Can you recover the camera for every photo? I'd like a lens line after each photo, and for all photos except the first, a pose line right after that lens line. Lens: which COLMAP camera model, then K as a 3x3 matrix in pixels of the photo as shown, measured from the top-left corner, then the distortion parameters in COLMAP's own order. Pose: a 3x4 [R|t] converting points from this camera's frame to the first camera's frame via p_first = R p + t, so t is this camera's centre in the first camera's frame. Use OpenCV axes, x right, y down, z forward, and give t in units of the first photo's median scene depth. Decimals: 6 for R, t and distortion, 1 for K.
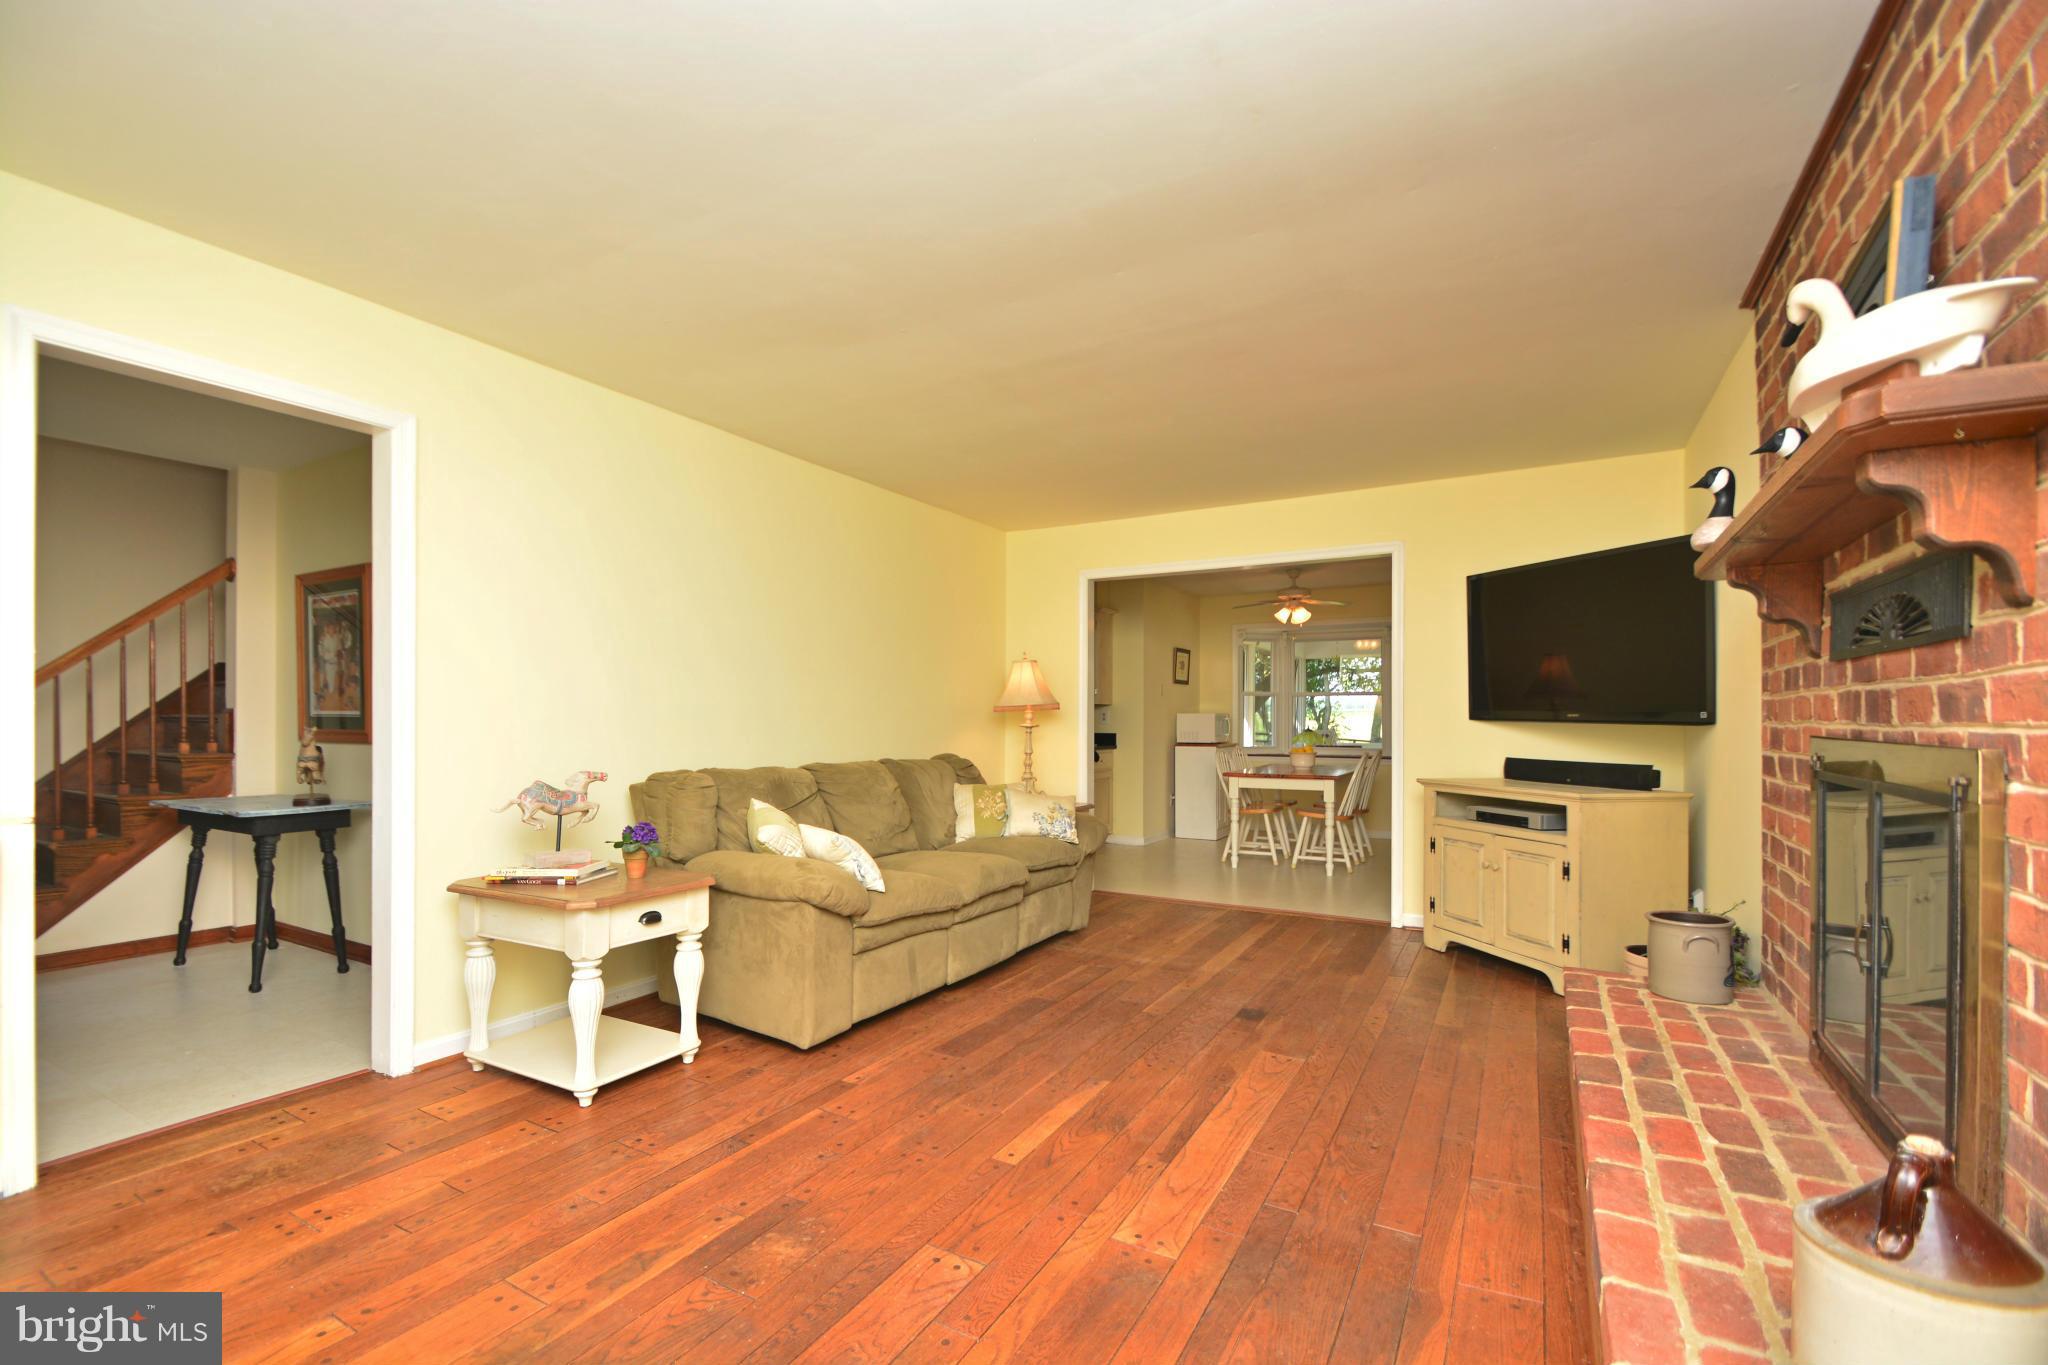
lens RADIAL K [[895.4, 0, 996.0], [0, 895.4, 714.0], [0, 0, 1]] dist [0.016519, -0.017255]
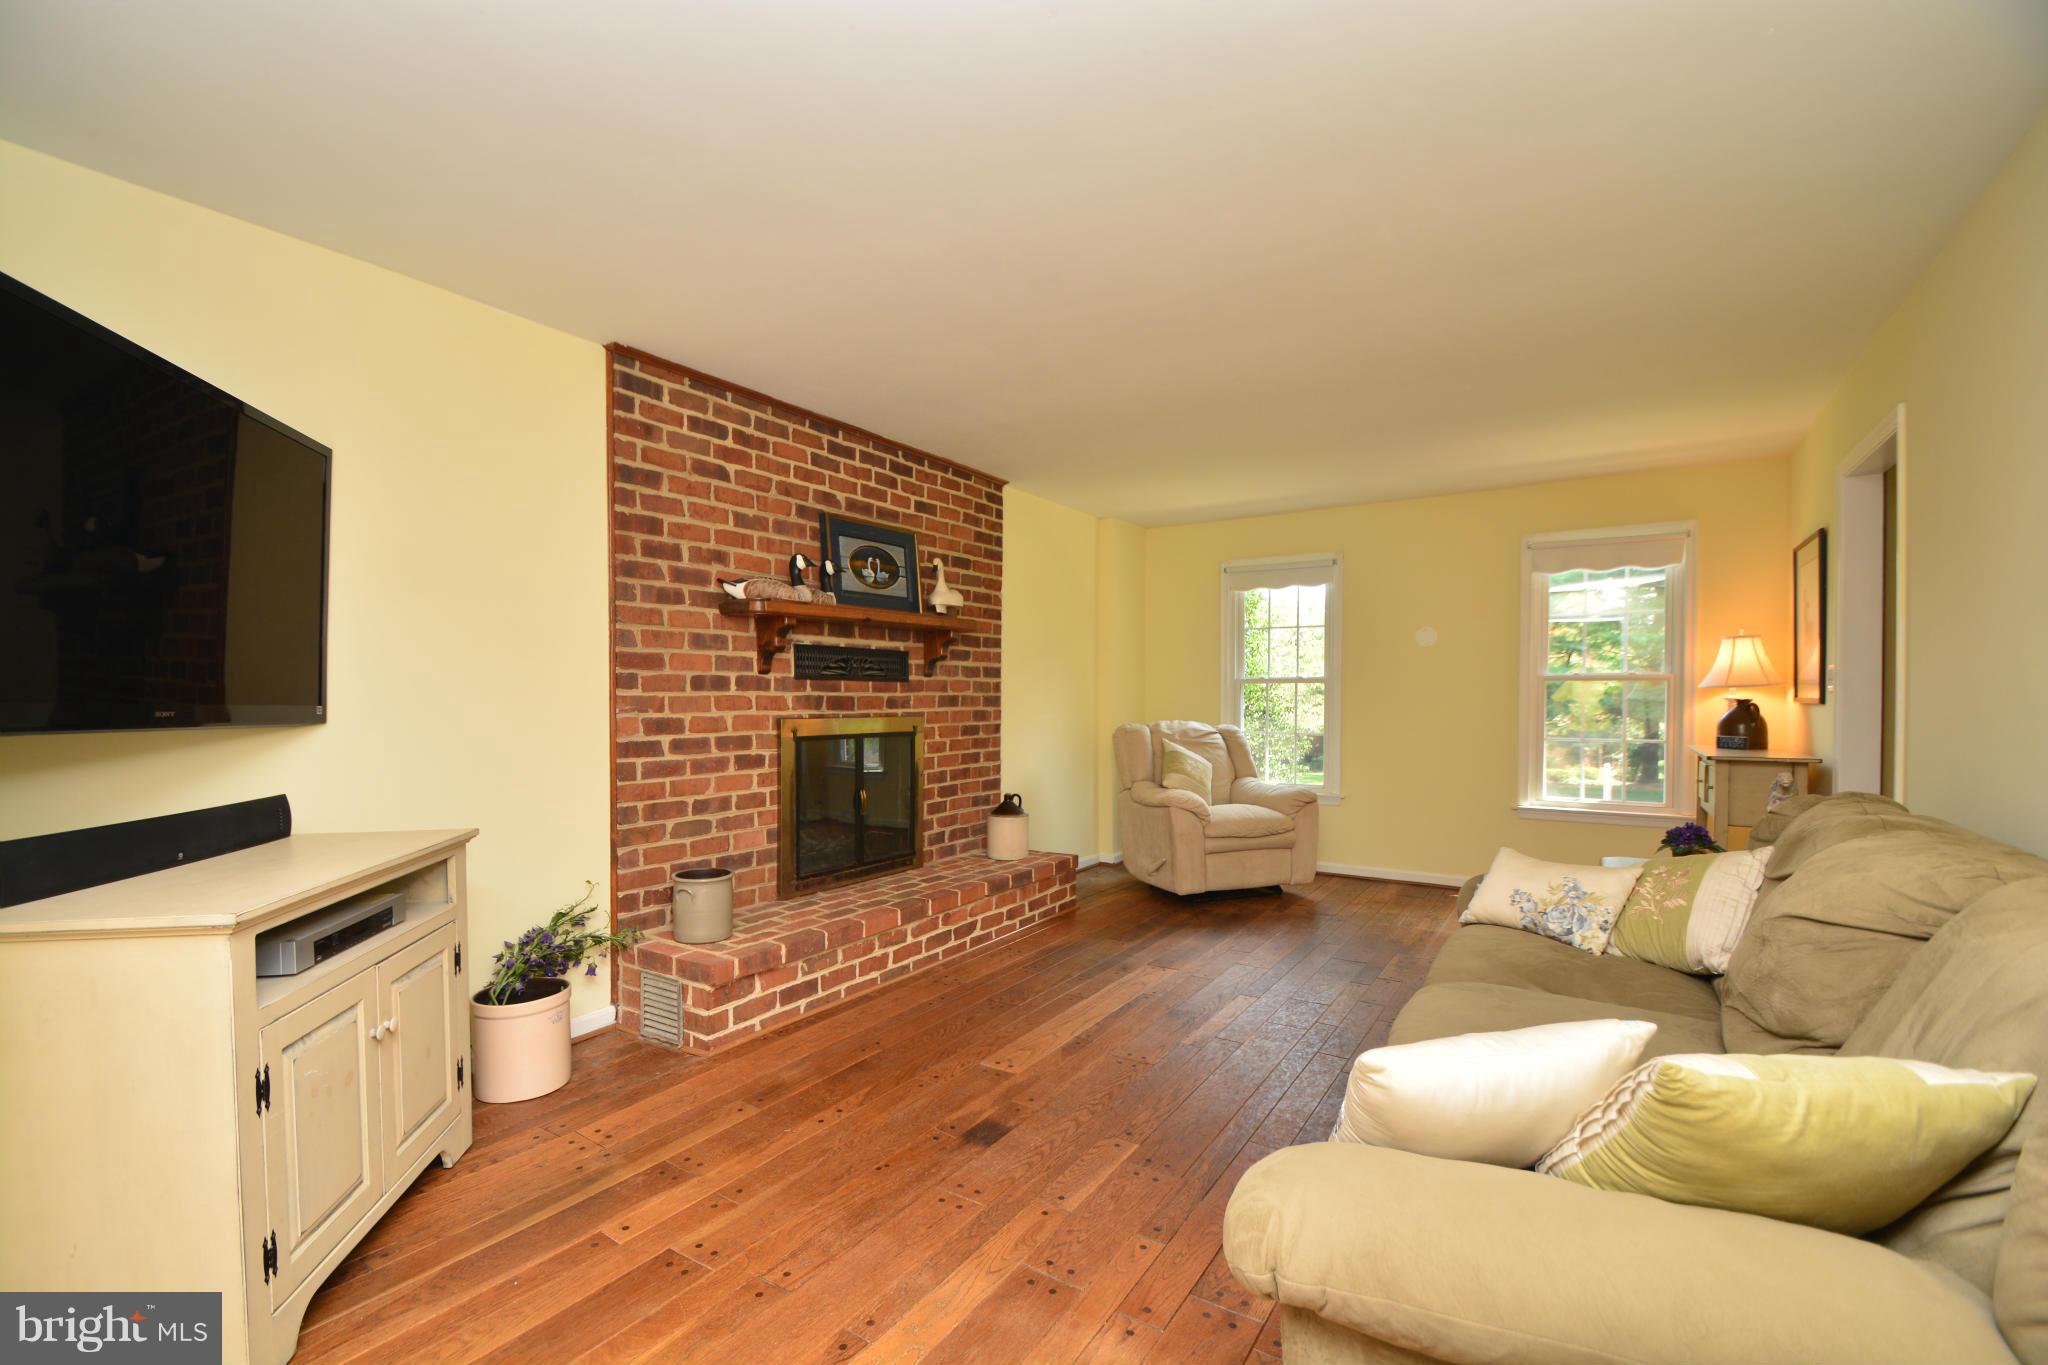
lens RADIAL K [[895.4, 0, 996.0], [0, 895.4, 714.0], [0, 0, 1]] dist [0.016519, -0.017255]
pose [[-0.998098, -0.000407, 0.061654, 0.335006], [0.000470, 0.999899, 0.014219, -0.009302], [-0.061653, 0.014221, -0.997996, 2.455219]]
